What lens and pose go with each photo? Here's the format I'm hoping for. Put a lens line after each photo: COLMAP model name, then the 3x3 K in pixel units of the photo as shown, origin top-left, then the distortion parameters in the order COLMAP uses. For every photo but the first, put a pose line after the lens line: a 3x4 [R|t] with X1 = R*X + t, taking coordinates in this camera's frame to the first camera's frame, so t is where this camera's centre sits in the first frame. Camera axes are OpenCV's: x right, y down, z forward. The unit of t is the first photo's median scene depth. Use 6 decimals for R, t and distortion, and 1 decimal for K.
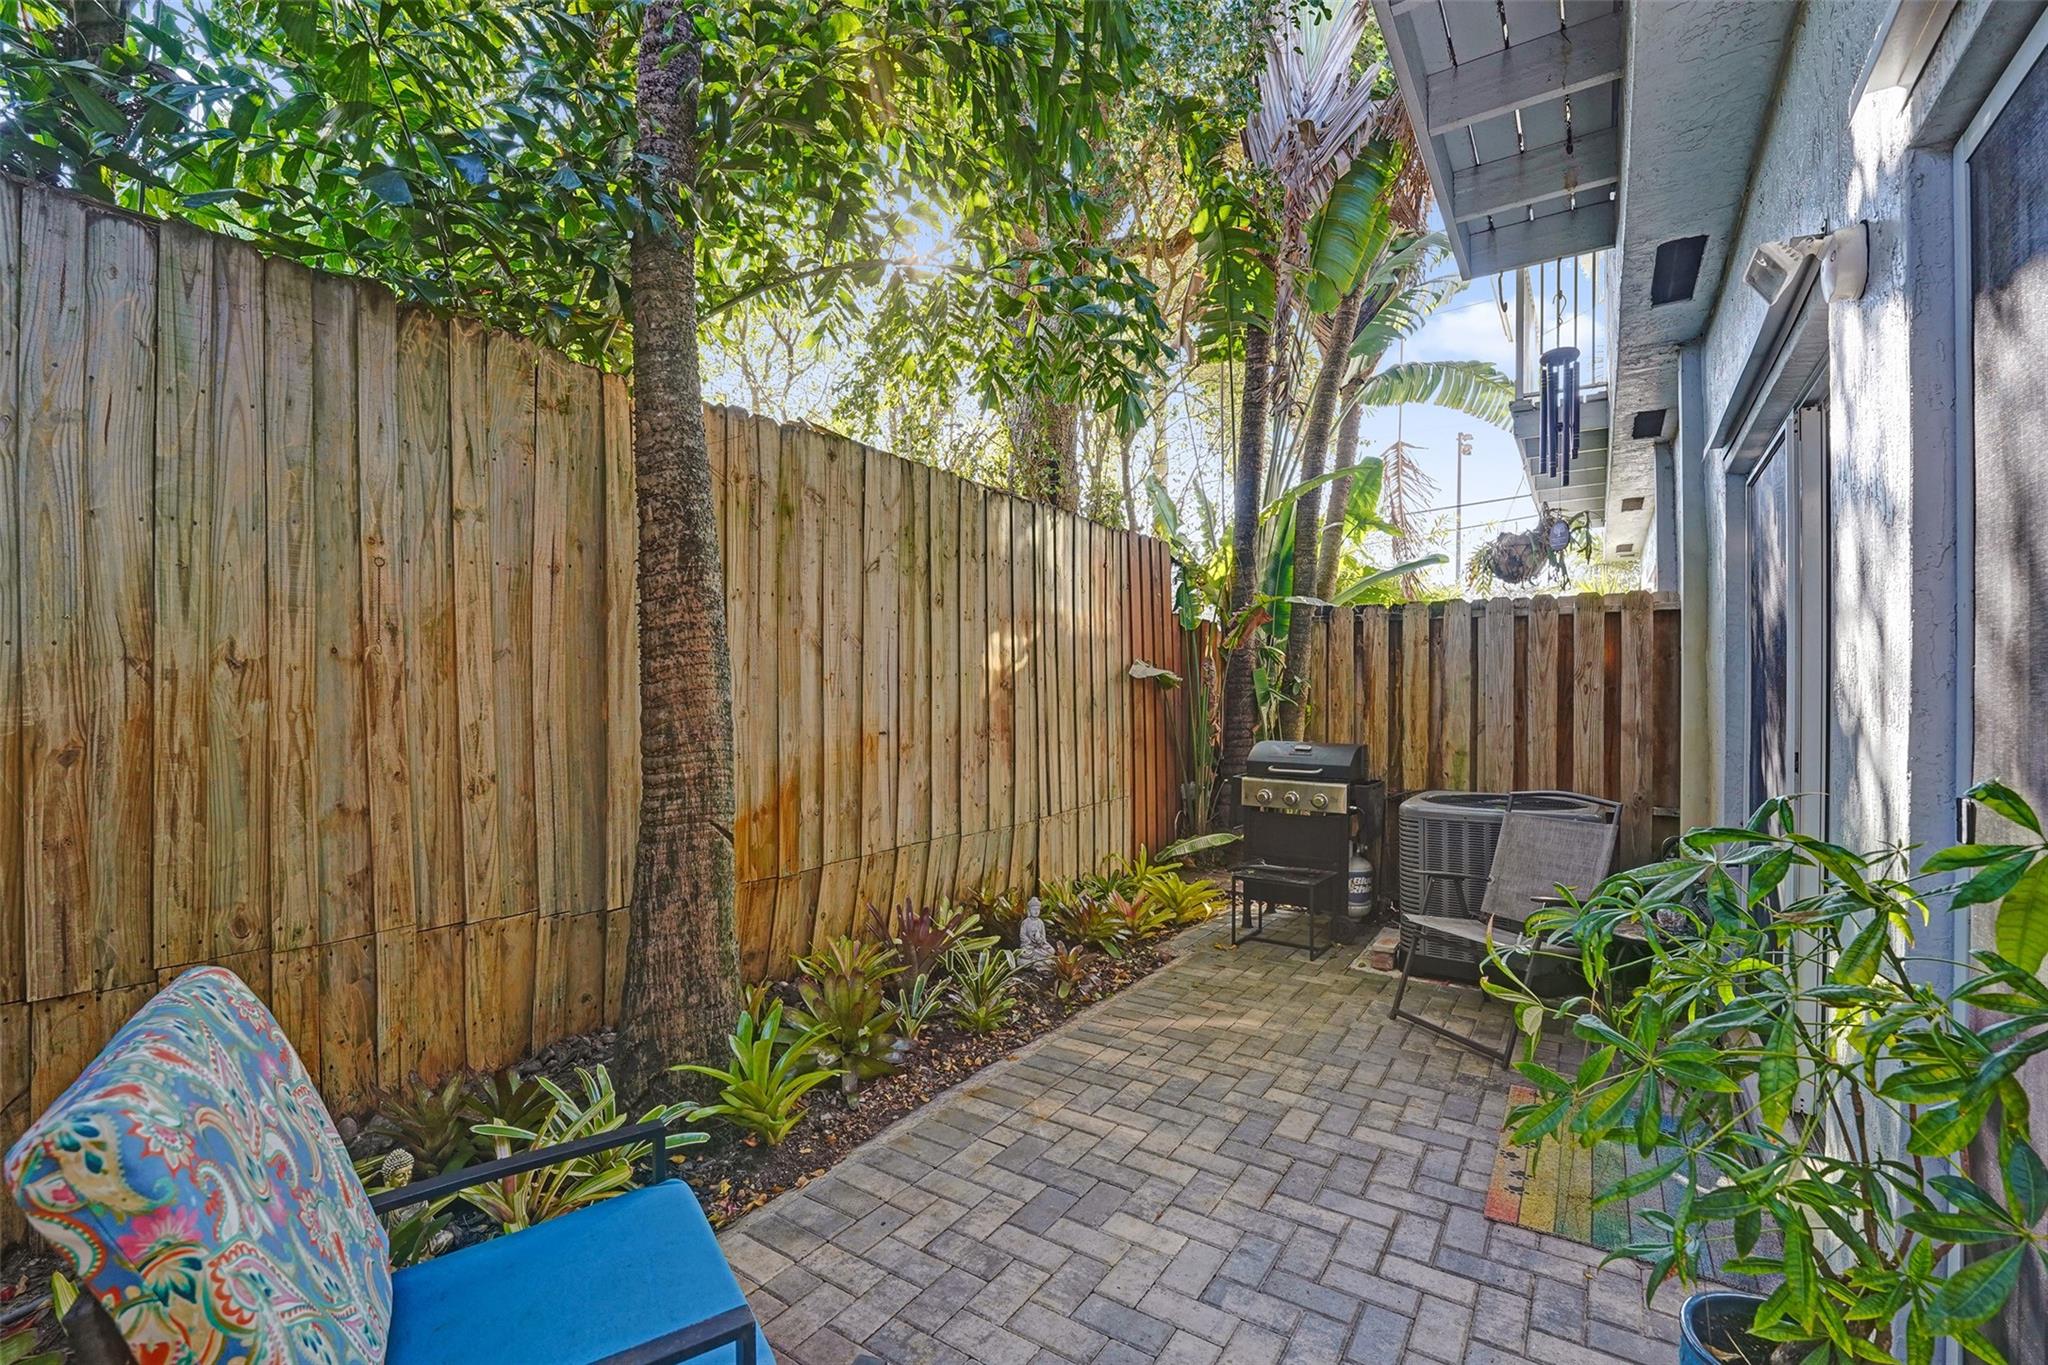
lens RADIAL K [[872.7, 0, 1024.0], [0, 872.7, 682.5], [0, 0, 1]] dist [-0.023642, 0.000407]
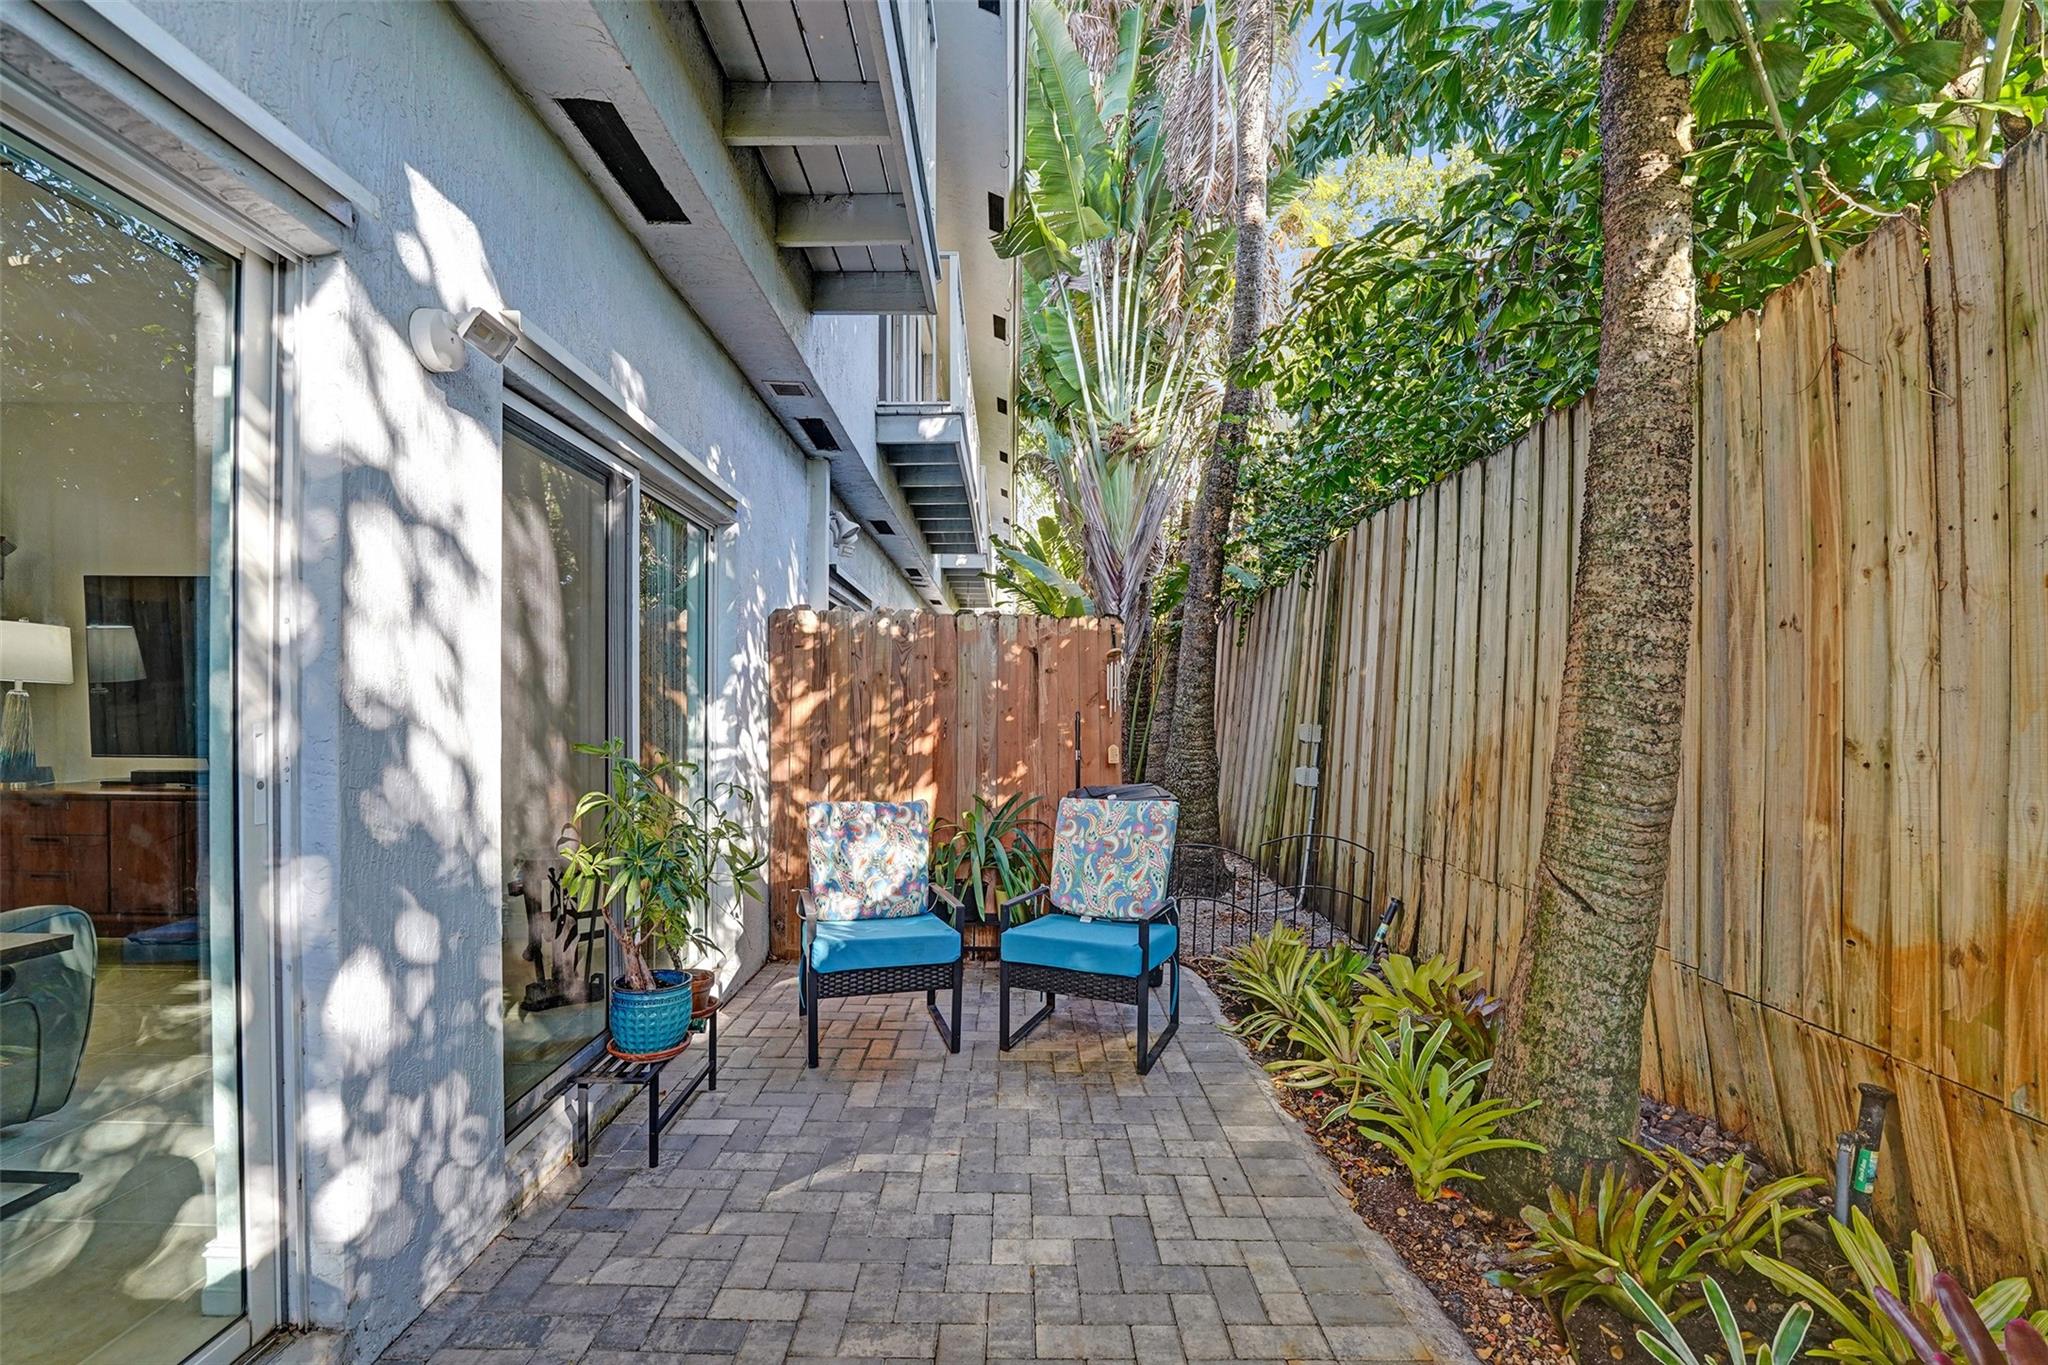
lens RADIAL K [[856.7, 0, 1020.9], [0, 856.7, 715.9], [0, 0, 1]] dist [-0.036700, 0.000455]
pose [[-0.827388, -0.011659, -0.561509, 0.596760], [-0.007341, 0.999924, -0.009944, 0.026681], [0.561582, -0.004105, -0.827411, 1.526593]]
